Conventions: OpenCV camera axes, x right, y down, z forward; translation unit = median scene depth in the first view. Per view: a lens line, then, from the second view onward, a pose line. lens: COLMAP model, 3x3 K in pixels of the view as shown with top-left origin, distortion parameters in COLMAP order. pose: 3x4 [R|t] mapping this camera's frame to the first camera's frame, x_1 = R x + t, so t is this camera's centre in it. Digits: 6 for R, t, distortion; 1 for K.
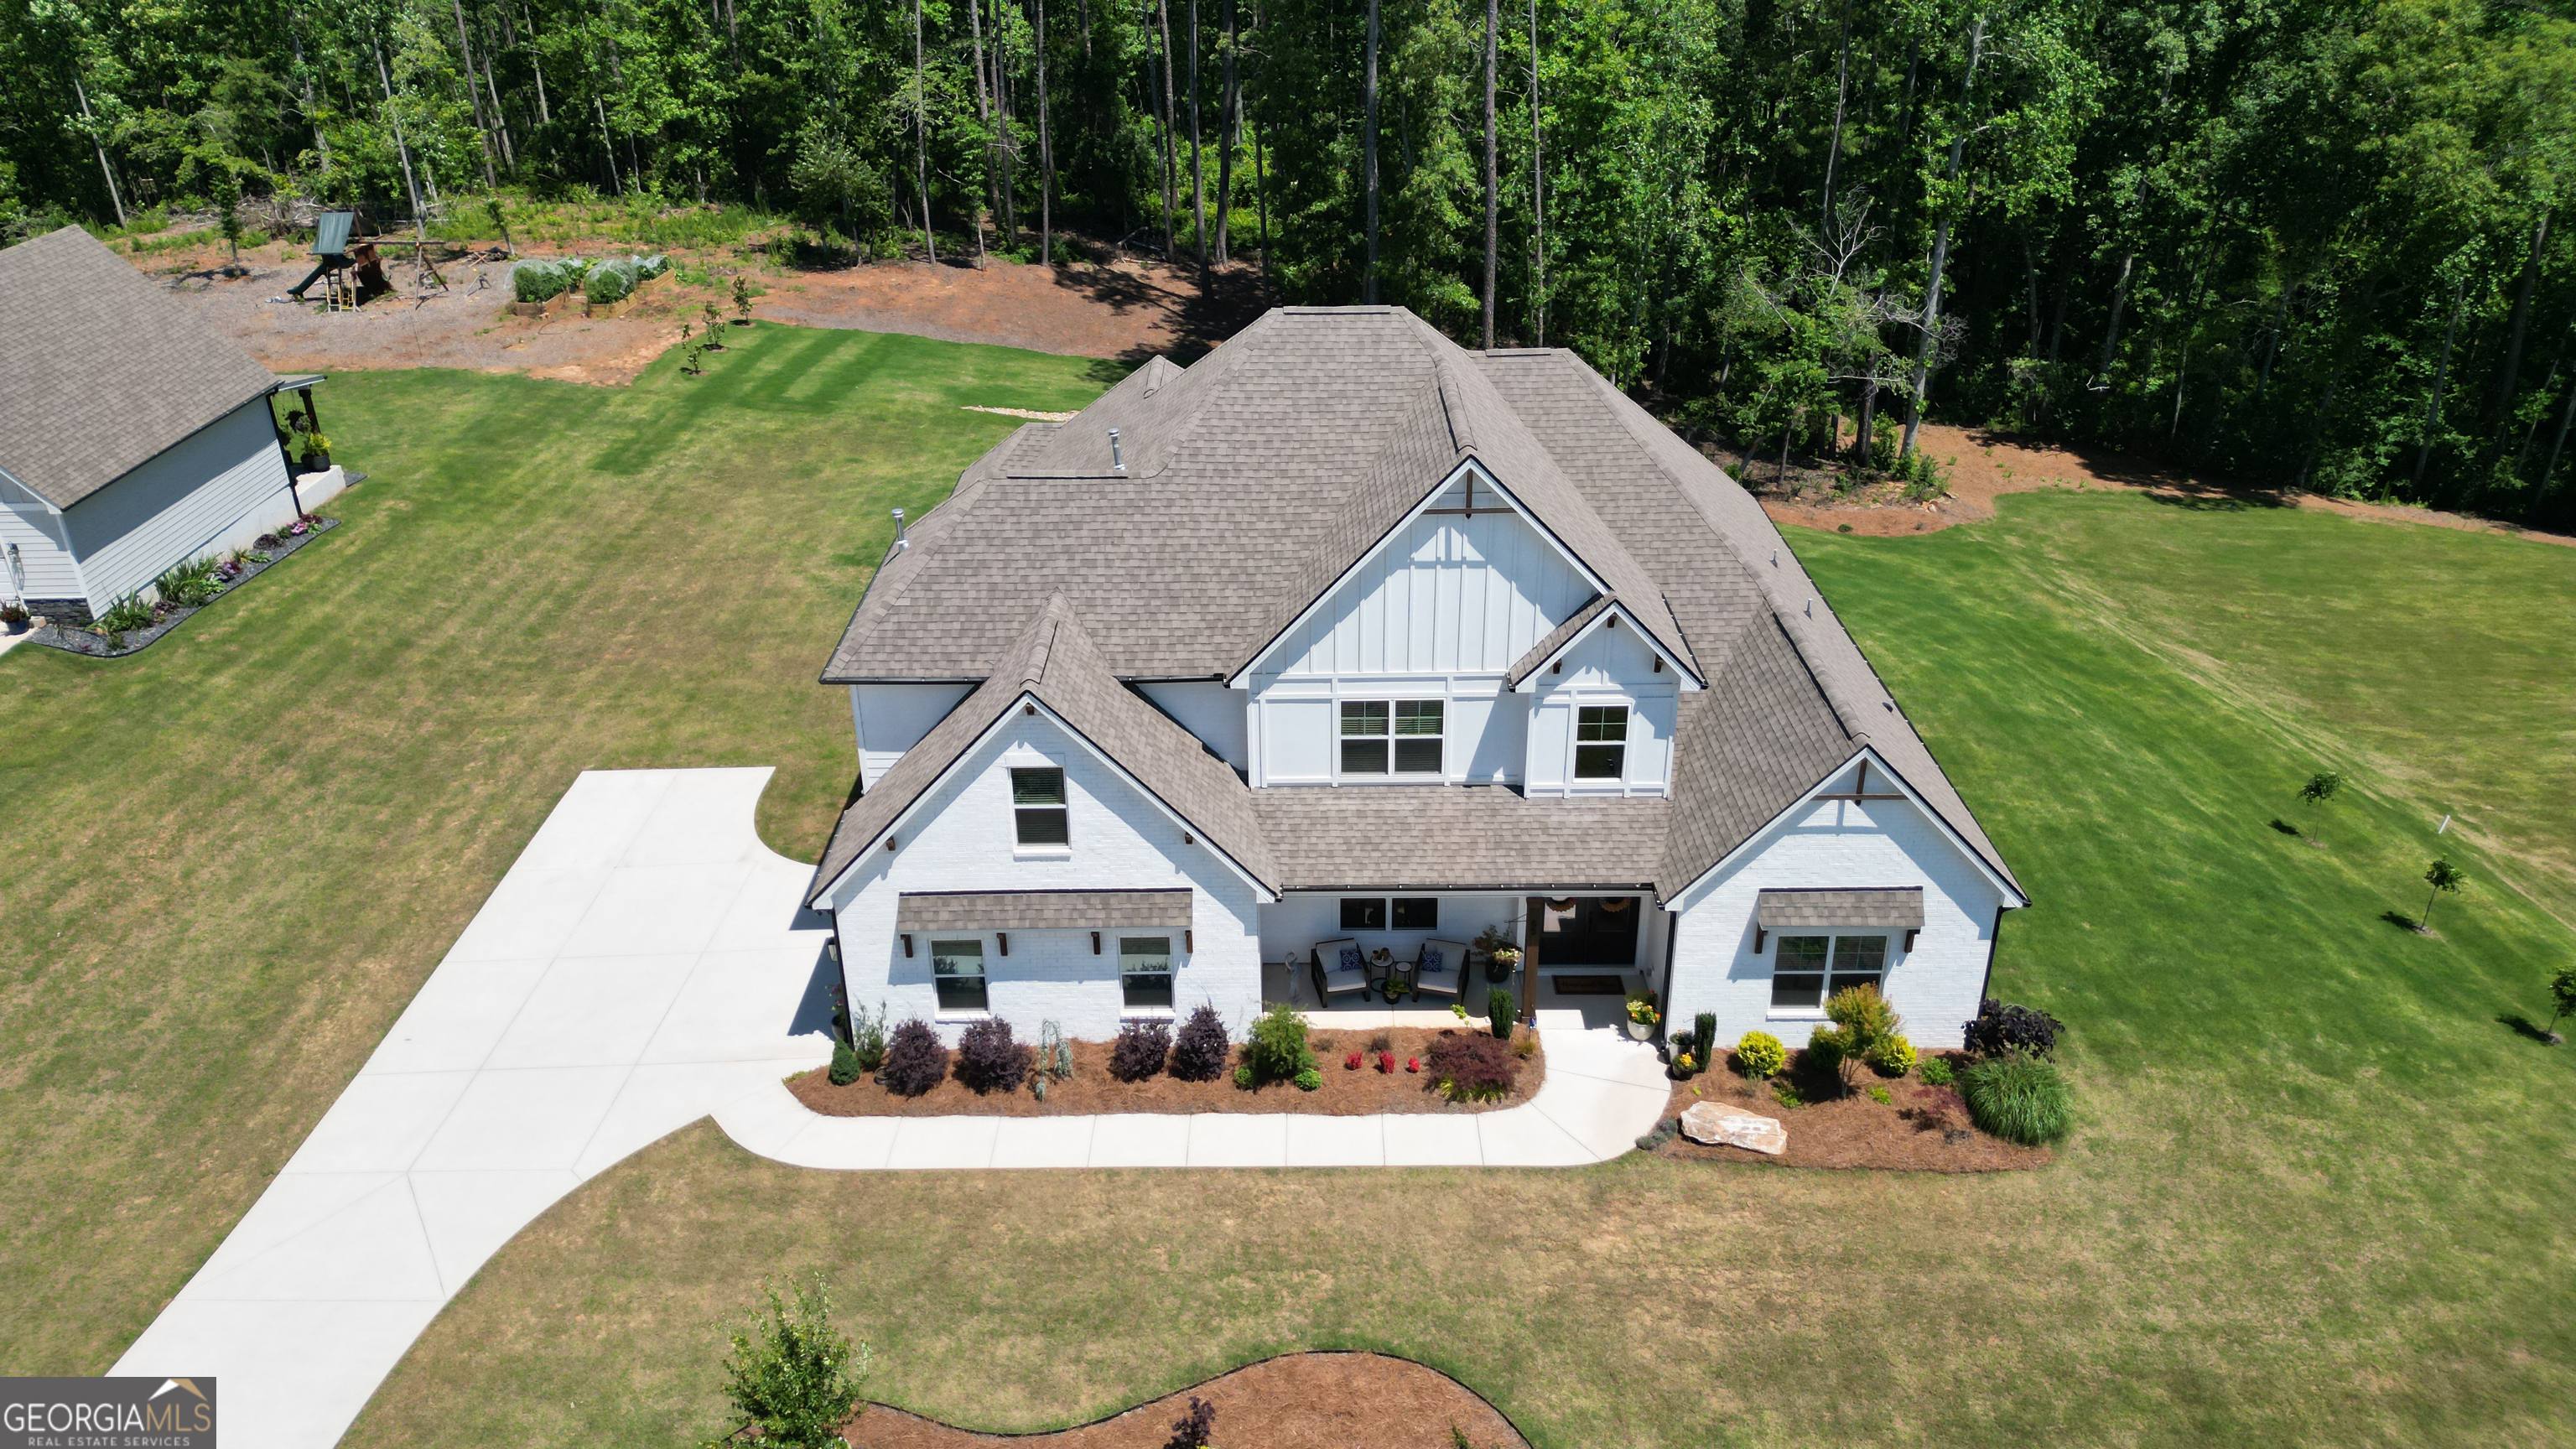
lens RADIAL K [[1802.1, 0, 1282.3], [0, 1802.1, 723.4], [0, 0, 1]] dist [0.069696, -0.071863]
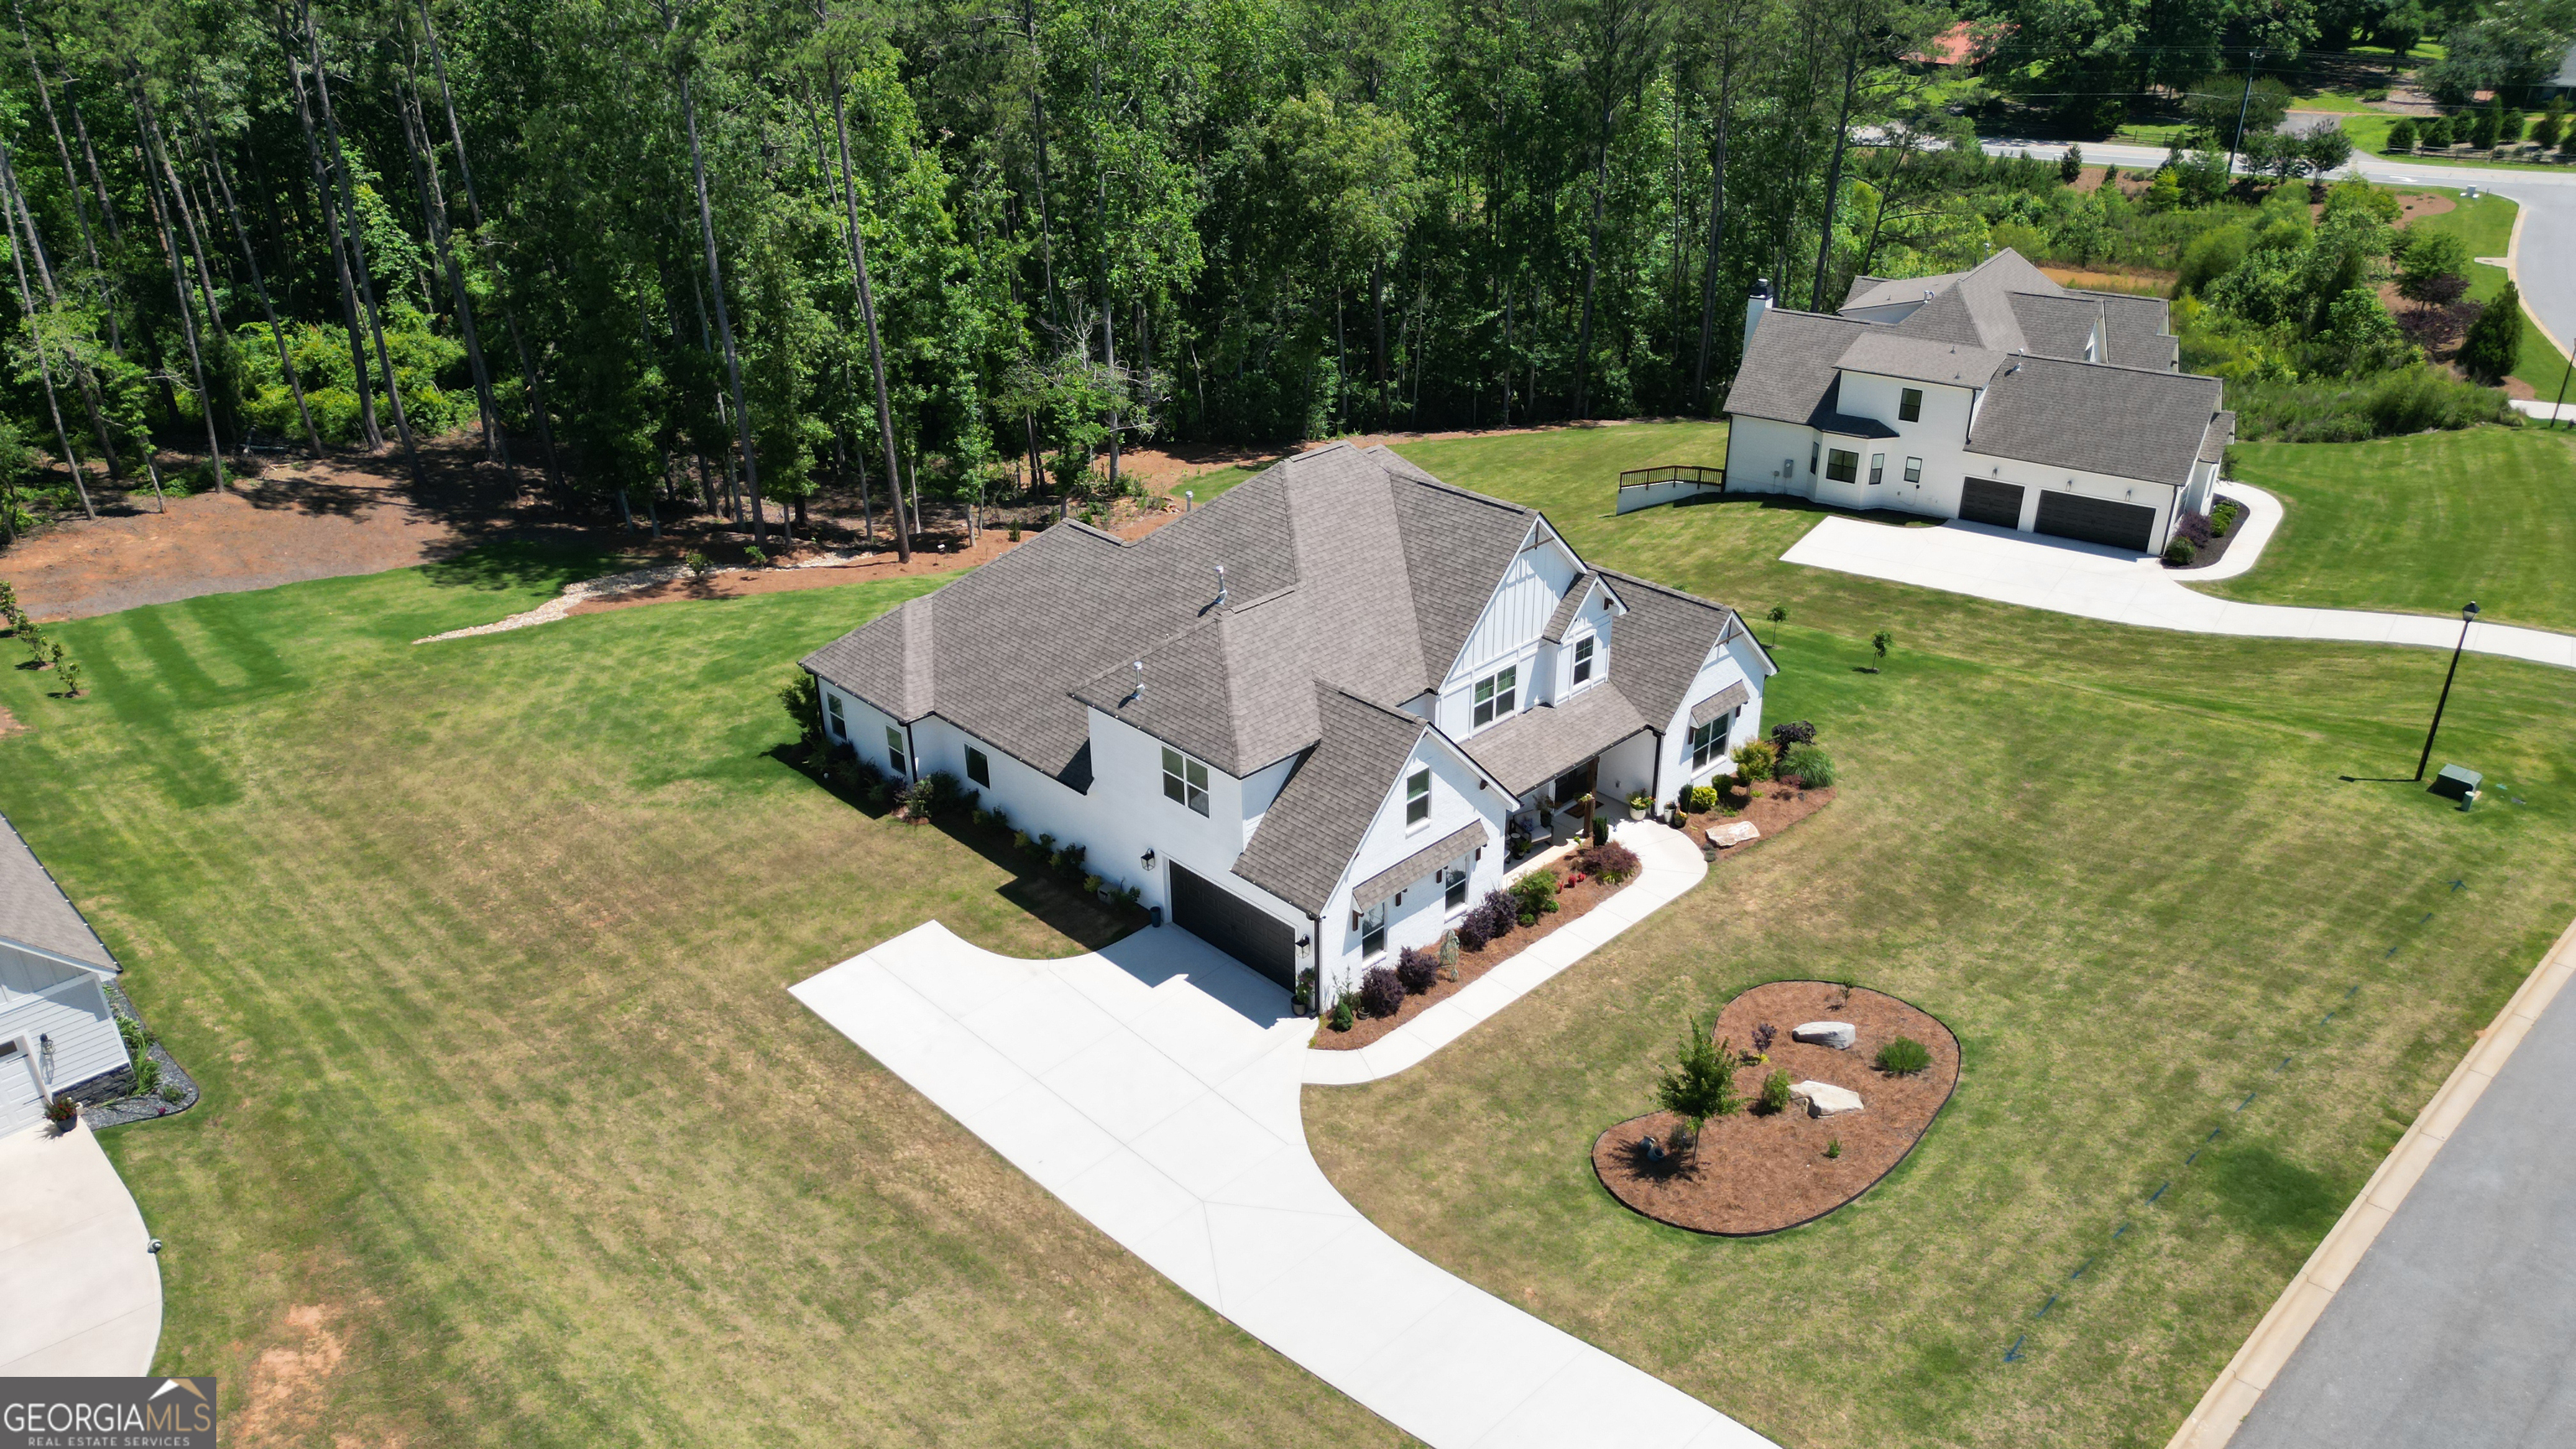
lens RADIAL K [[1802.1, 0, 1282.3], [0, 1802.1, 723.4], [0, 0, 1]] dist [0.069696, -0.071863]
pose [[0.716384, -0.312143, 0.623987, -1.092626], [0.320087, 0.941707, 0.103596, -0.198373], [-0.619950, 0.125516, 0.774537, -0.122634]]
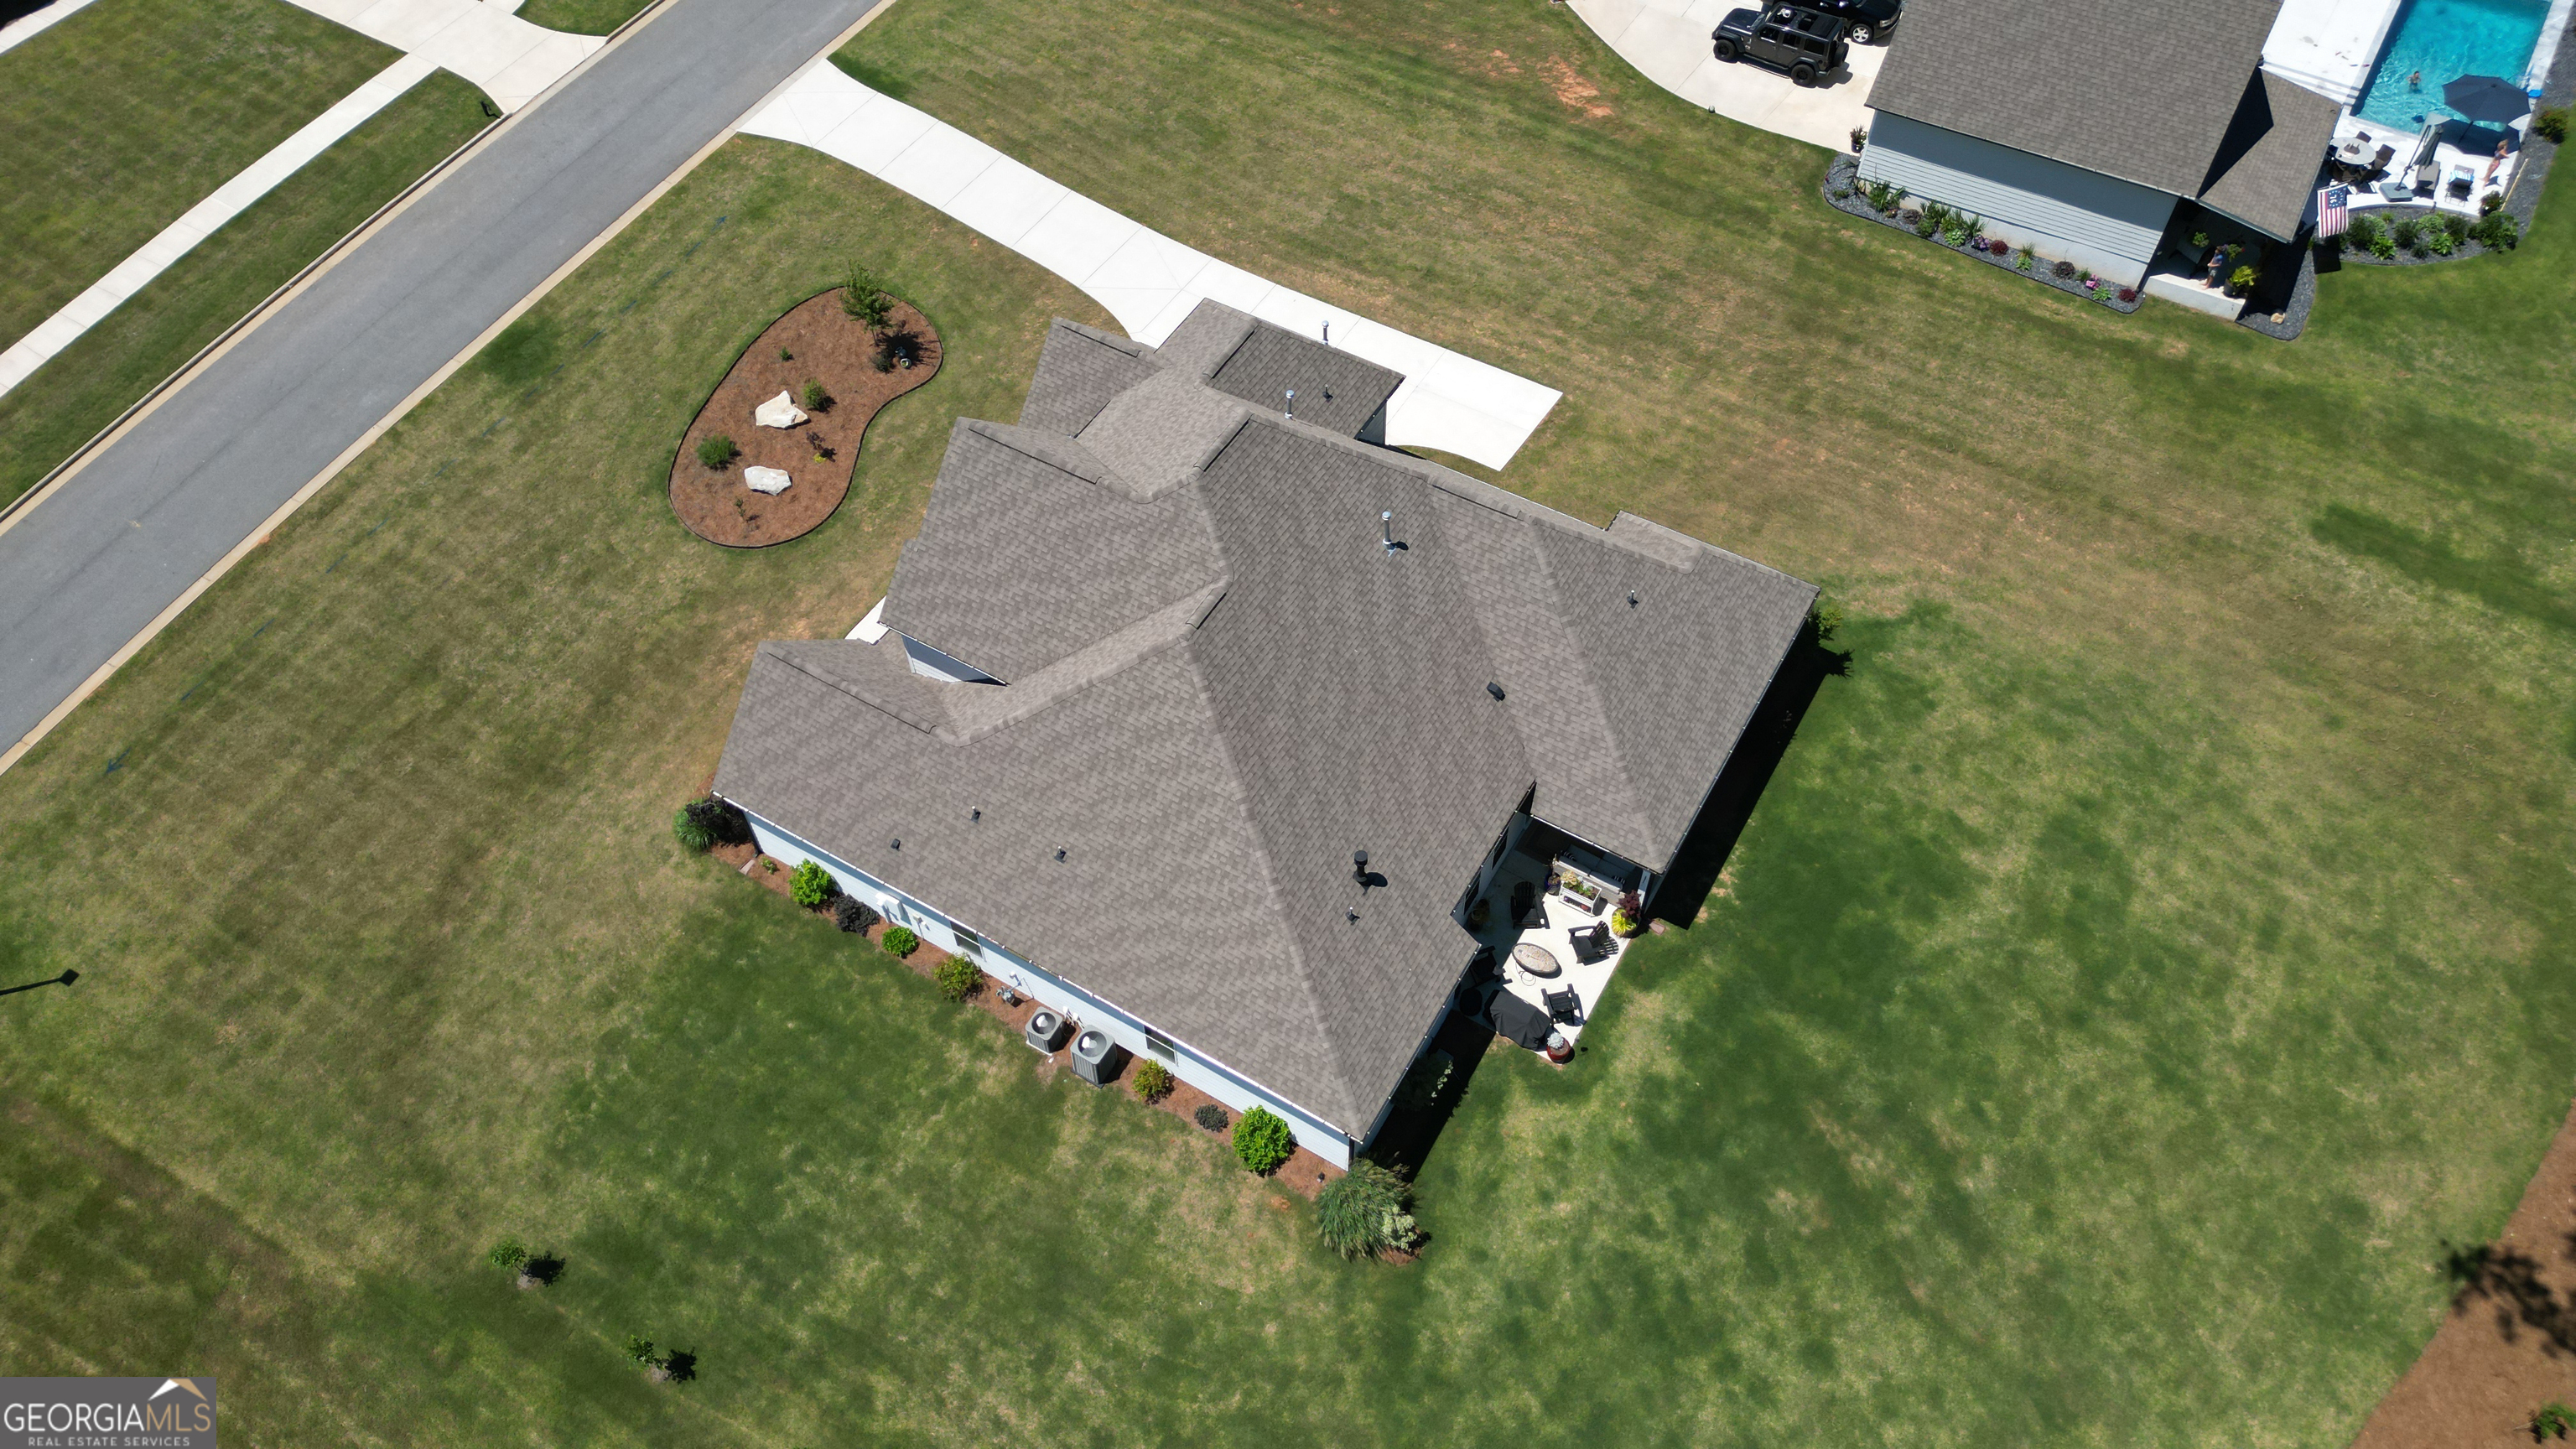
lens RADIAL K [[1802.1, 0, 1282.3], [0, 1802.1, 723.4], [0, 0, 1]] dist [0.069696, -0.071863]
pose [[-0.507886, 0.699716, -0.502444, 0.868141], [-0.371449, 0.348369, 0.860619, -1.404412], [0.777224, 0.623729, 0.082977, 1.158950]]
